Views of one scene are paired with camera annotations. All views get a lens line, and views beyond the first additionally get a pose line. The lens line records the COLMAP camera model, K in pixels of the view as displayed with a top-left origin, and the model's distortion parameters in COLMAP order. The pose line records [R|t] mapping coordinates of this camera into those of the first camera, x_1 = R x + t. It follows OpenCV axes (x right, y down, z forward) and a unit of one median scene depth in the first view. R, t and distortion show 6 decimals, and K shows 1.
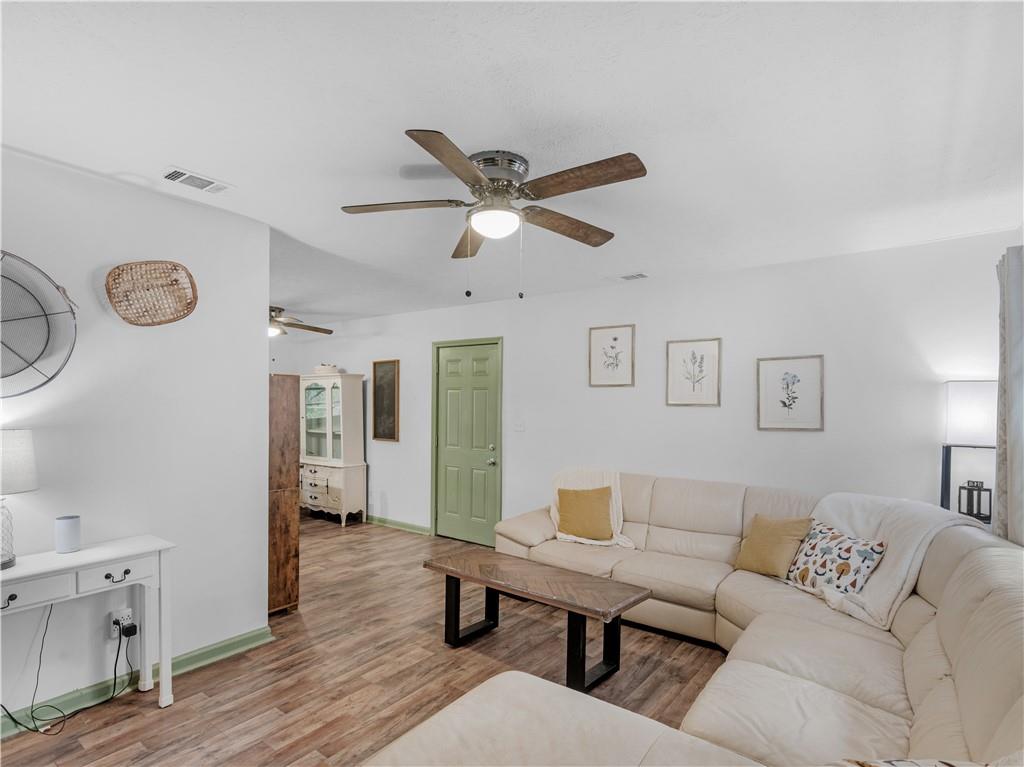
lens RADIAL K [[541.0, 0, 494.3], [0, 541.0, 384.7], [0, 0, 1]] dist [0.001293, 0.000153]
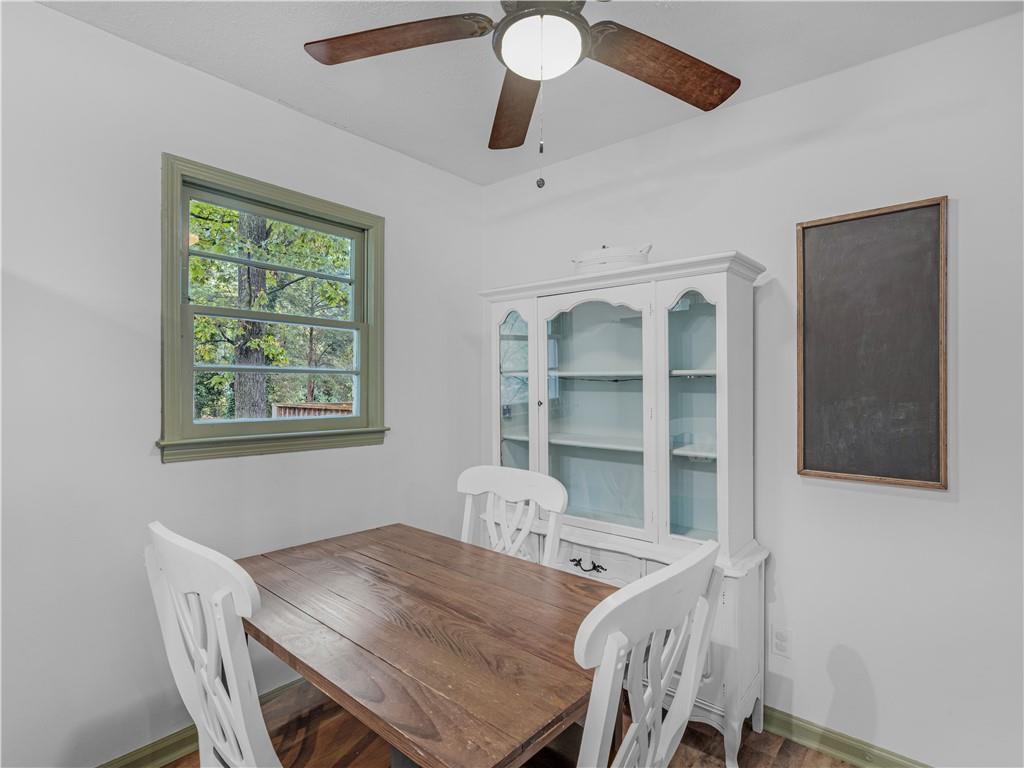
lens RADIAL K [[541.0, 0, 494.3], [0, 541.0, 385.2], [0, 0, 1]] dist [0.001293, 0.000153]
pose [[0.997124, -0.001585, -0.075768, -0.425166], [0.003841, 0.999553, 0.029648, 0.045541], [0.075687, -0.029854, 0.996685, 0.772996]]
